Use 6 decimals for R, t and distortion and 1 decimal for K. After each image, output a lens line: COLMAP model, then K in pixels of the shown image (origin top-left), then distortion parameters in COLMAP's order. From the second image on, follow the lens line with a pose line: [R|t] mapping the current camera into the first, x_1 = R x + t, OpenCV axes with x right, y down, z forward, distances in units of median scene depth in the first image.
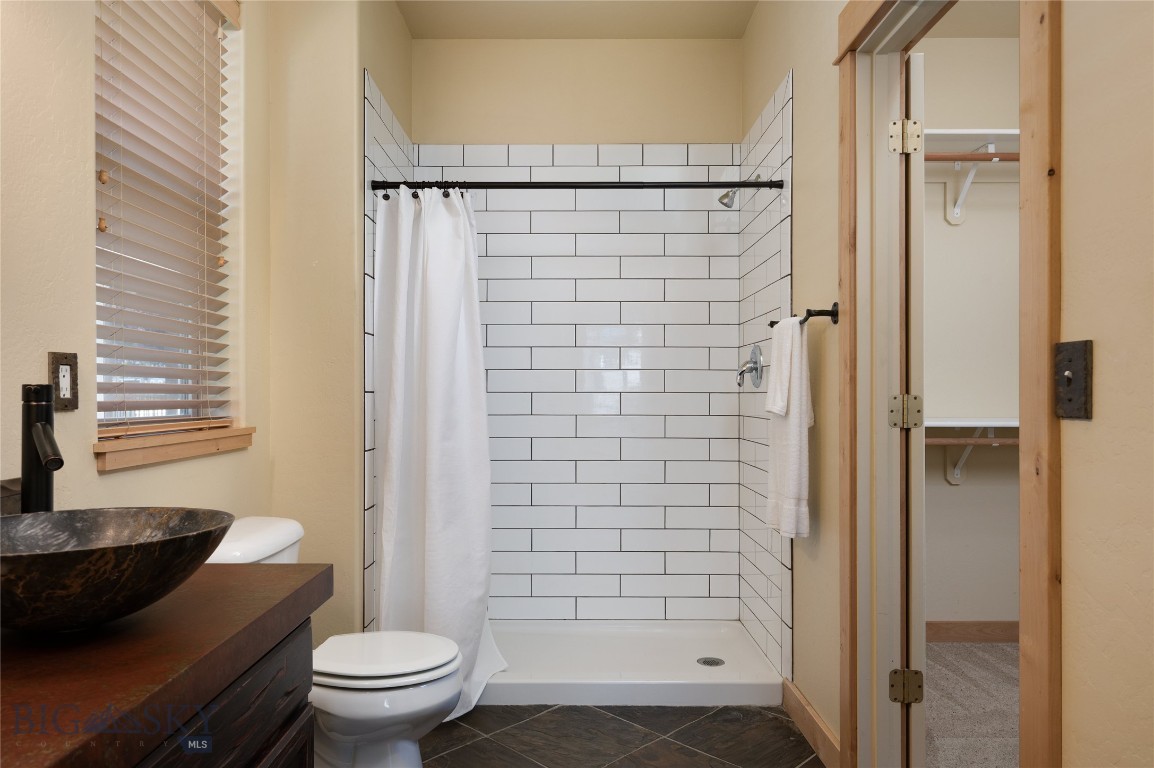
lens RADIAL K [[706.1, 0, 576.2], [0, 706.1, 384.6], [0, 0, 1]] dist [0.003174, -0.001691]
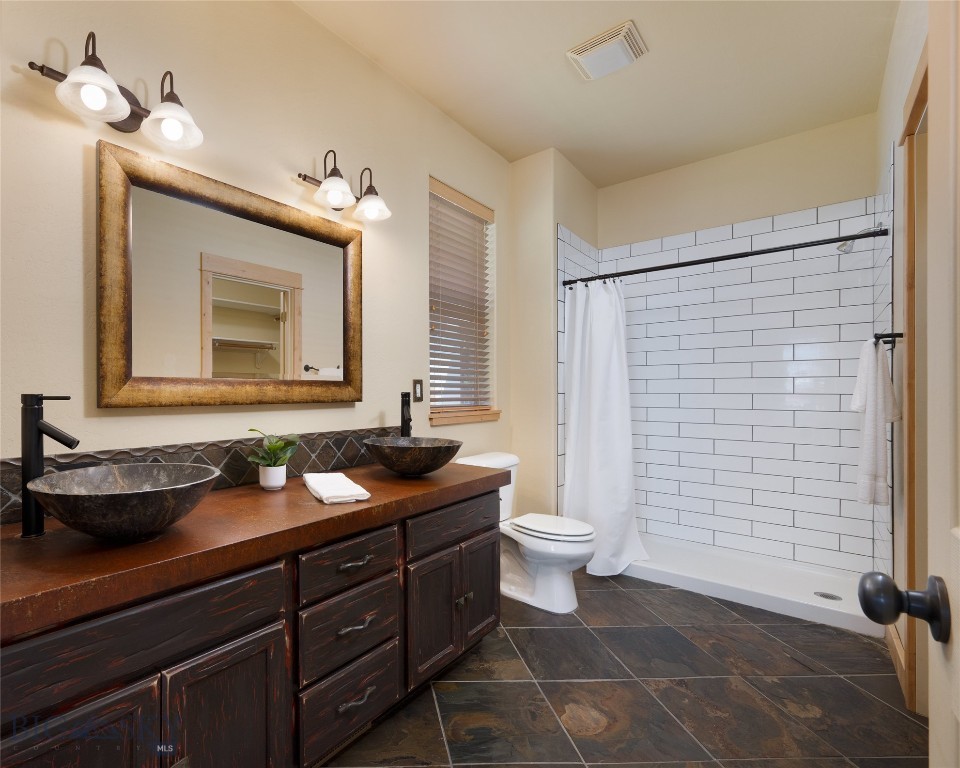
lens RADIAL K [[463.9, 0, 478.5], [0, 463.9, 388.4], [0, 0, 1]] dist [-0.004669, -0.001089]
pose [[0.837470, 0.000533, -0.546483, 0.243806], [0.002100, 0.999989, 0.004193, -0.010798], [0.546479, -0.004659, 0.837460, -0.192968]]
